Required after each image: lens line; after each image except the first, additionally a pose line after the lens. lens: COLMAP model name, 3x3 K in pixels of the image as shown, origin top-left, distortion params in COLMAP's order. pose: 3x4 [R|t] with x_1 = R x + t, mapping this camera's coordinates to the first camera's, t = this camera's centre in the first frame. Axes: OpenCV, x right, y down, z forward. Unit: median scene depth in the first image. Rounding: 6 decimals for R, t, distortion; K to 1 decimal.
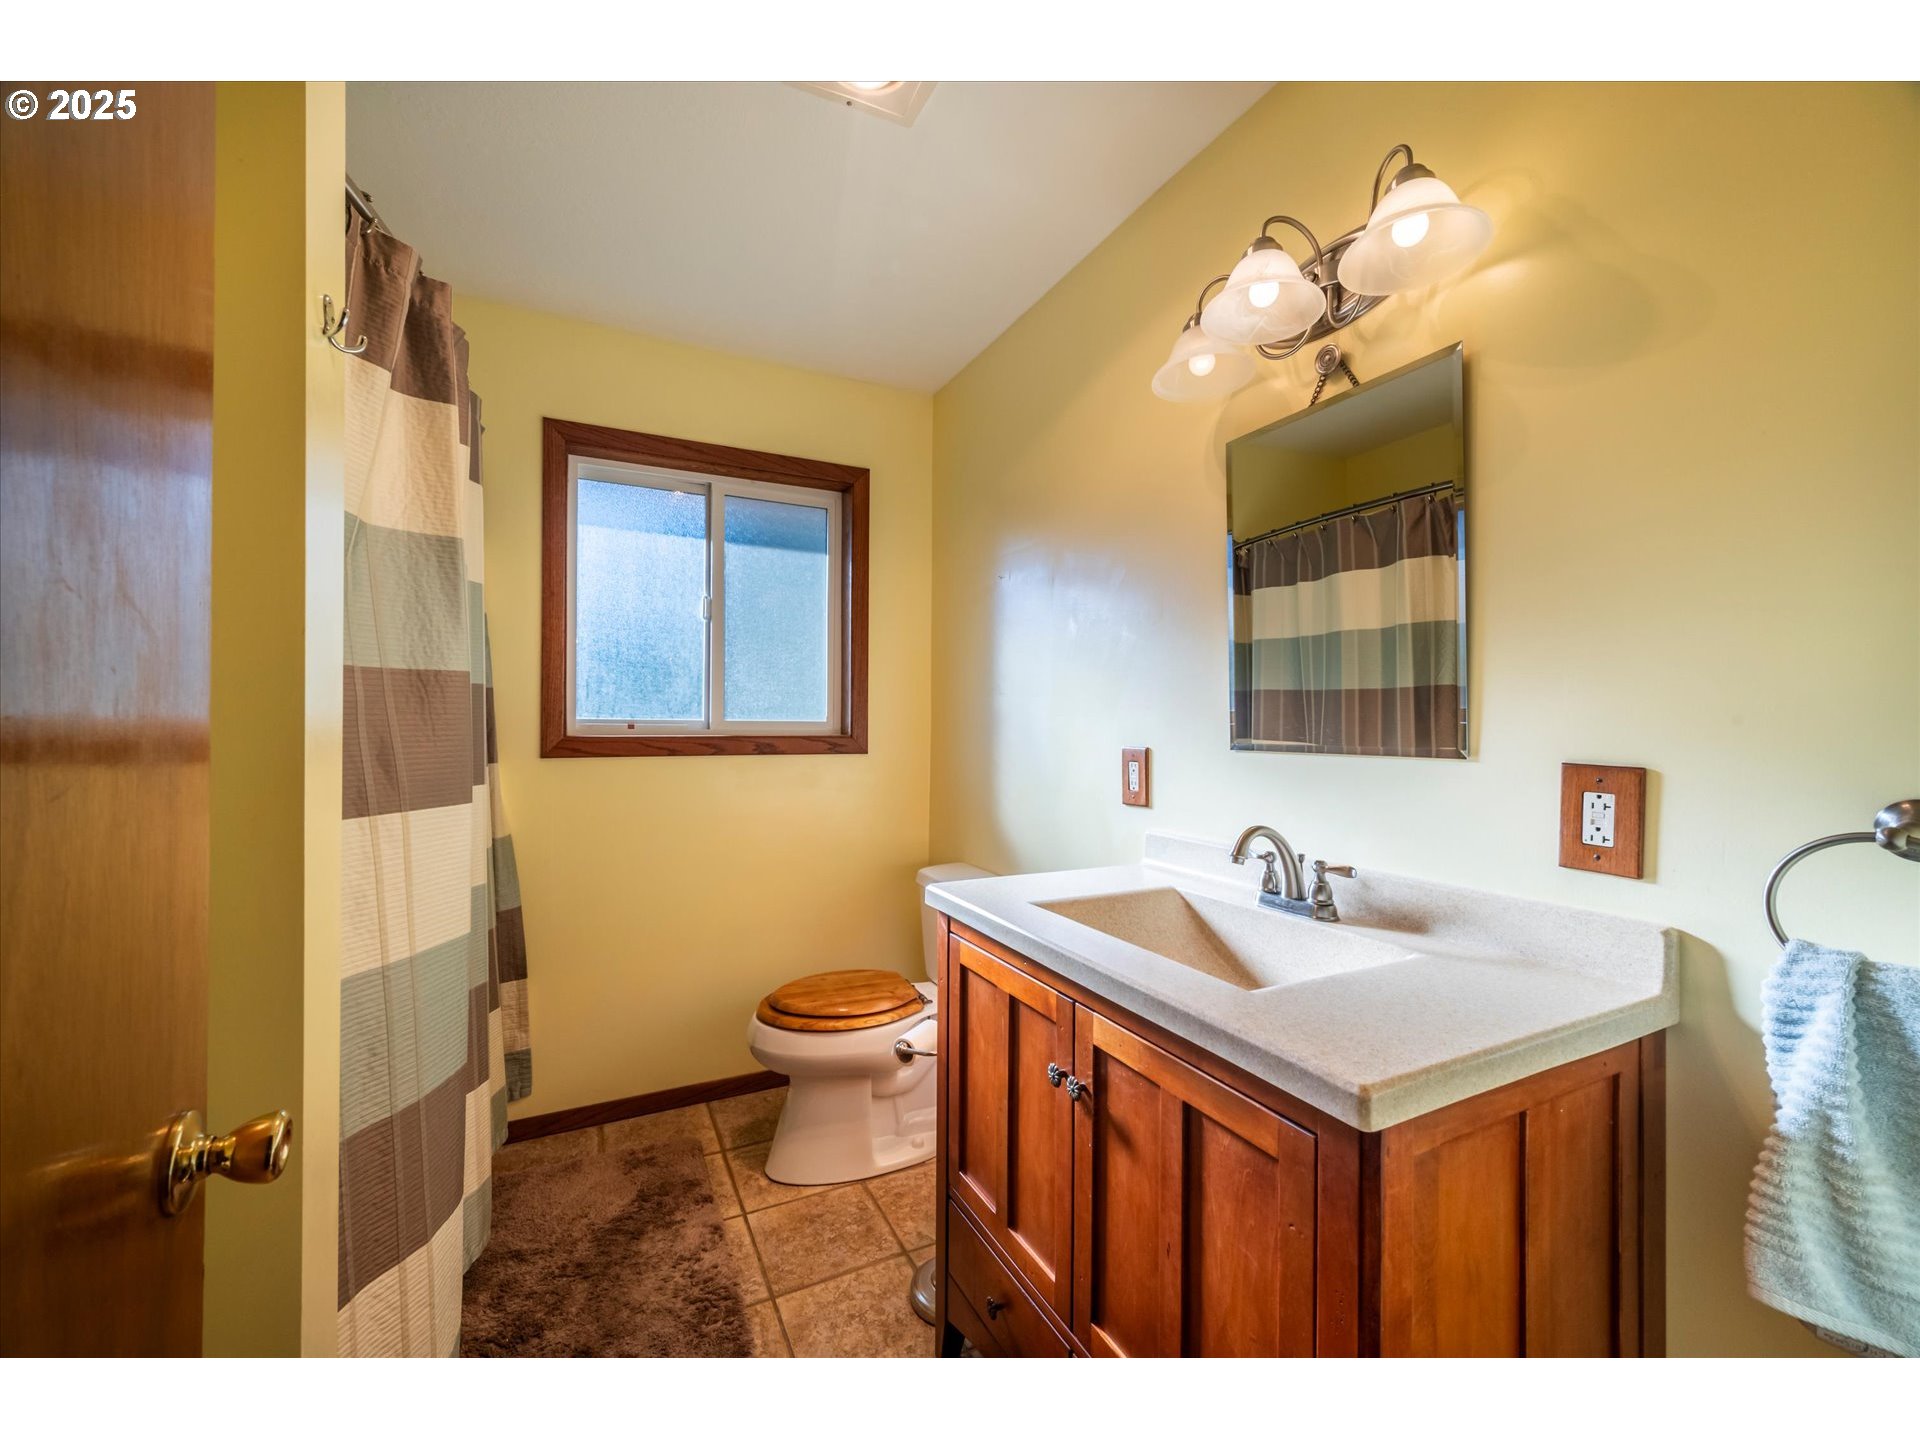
lens RADIAL K [[781.5, 0, 953.2], [0, 781.5, 732.9], [0, 0, 1]] dist [-0.000760, 0.000054]
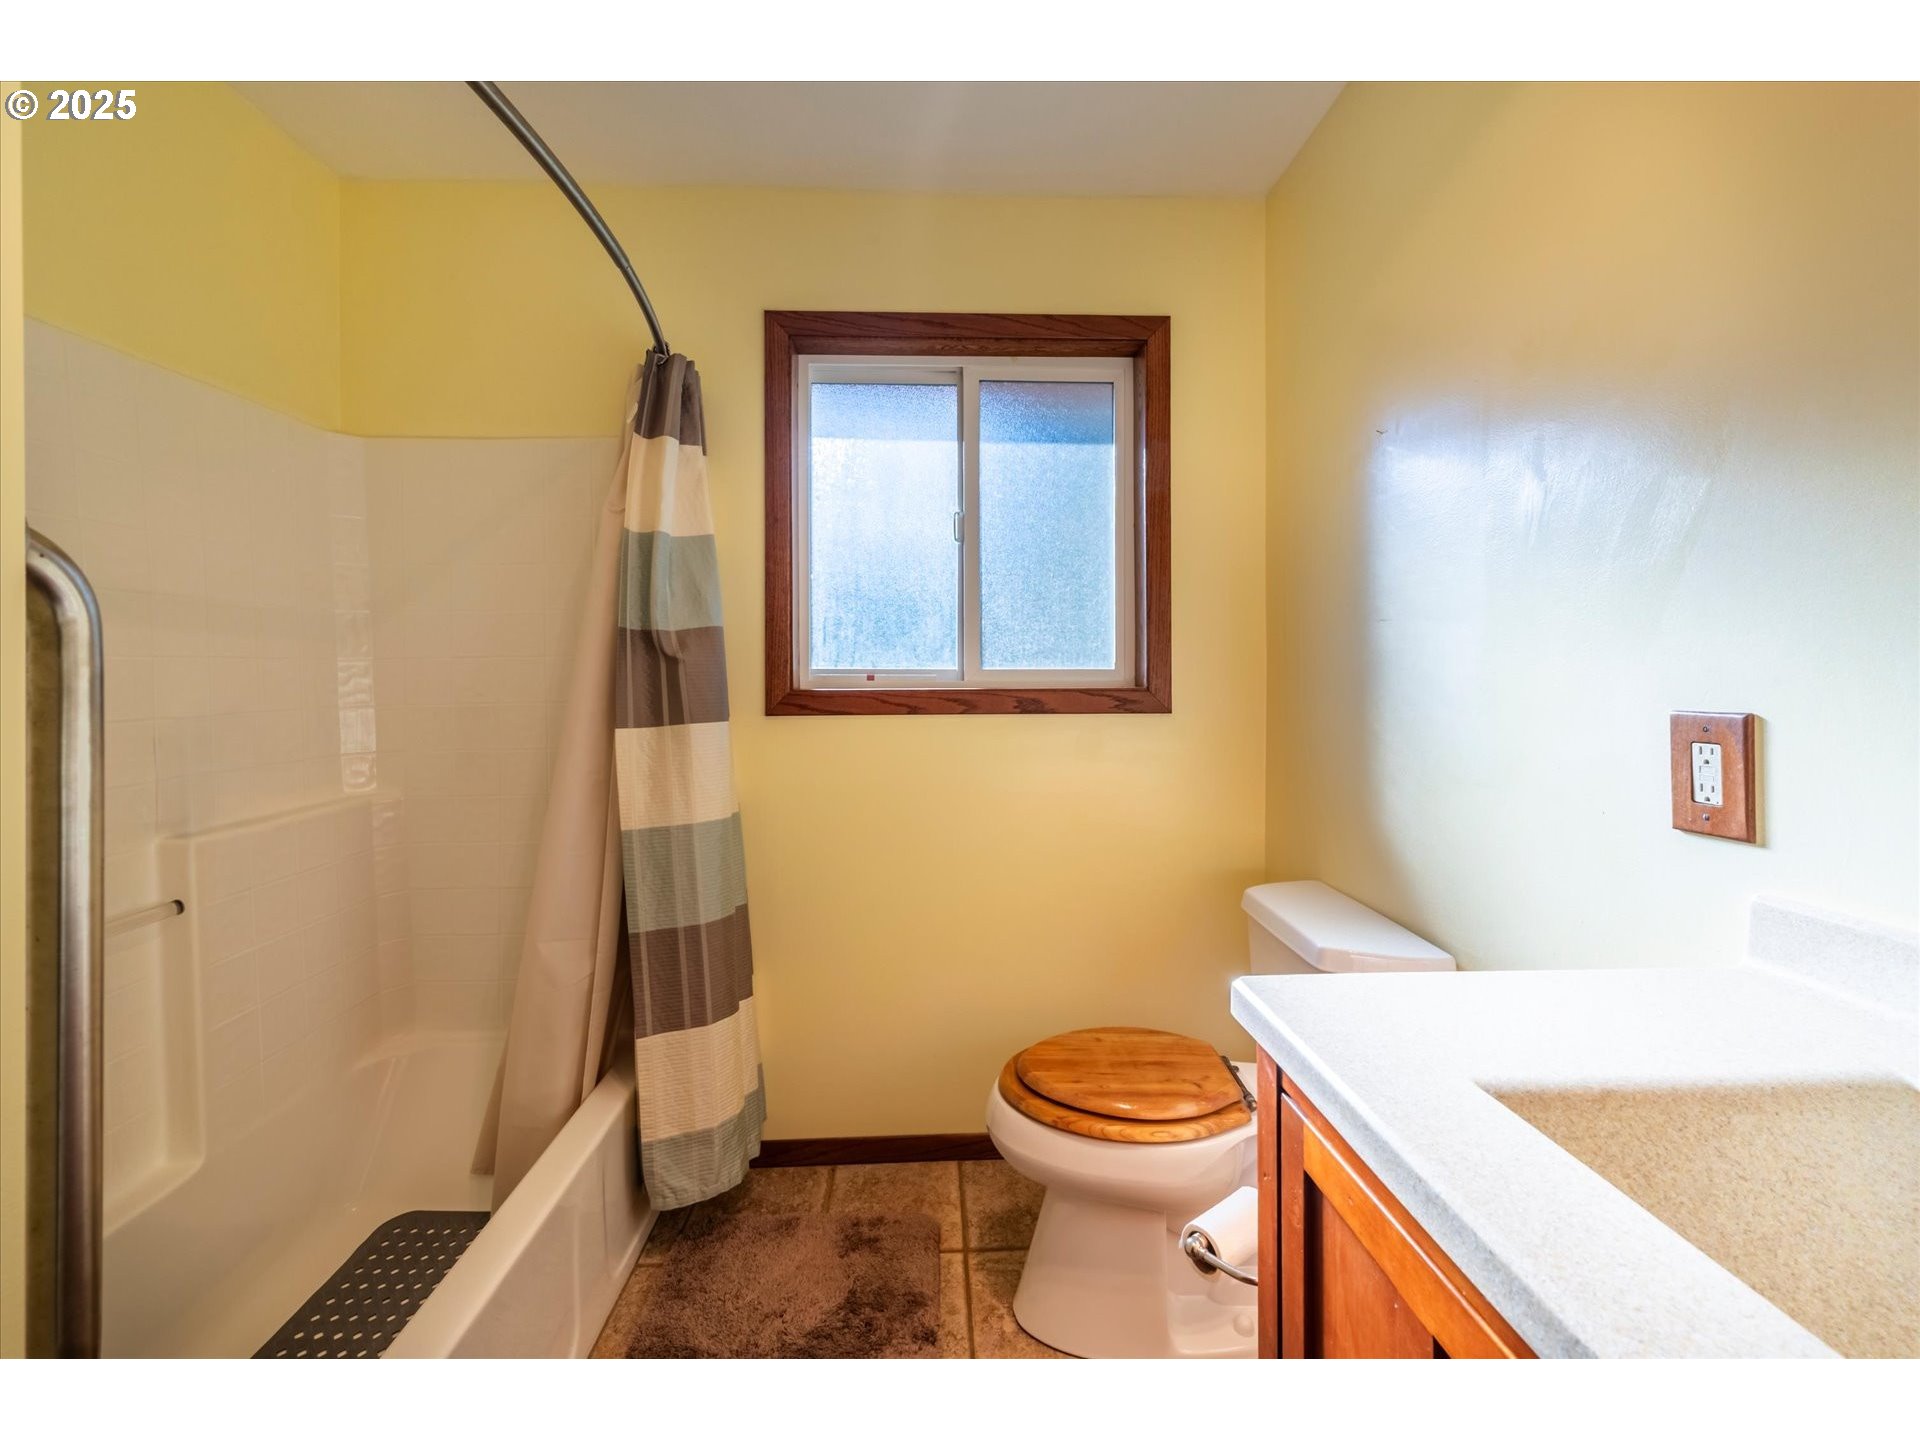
lens RADIAL K [[739.1, 0, 983.6], [0, 739.1, 674.7], [0, 0, 1]] dist [0.001056, 0.000039]
pose [[0.913125, -0.009163, -0.407577, 0.011747], [0.003662, 0.999891, -0.014273, 0.000384], [0.407664, 0.011541, 0.913059, 0.362178]]
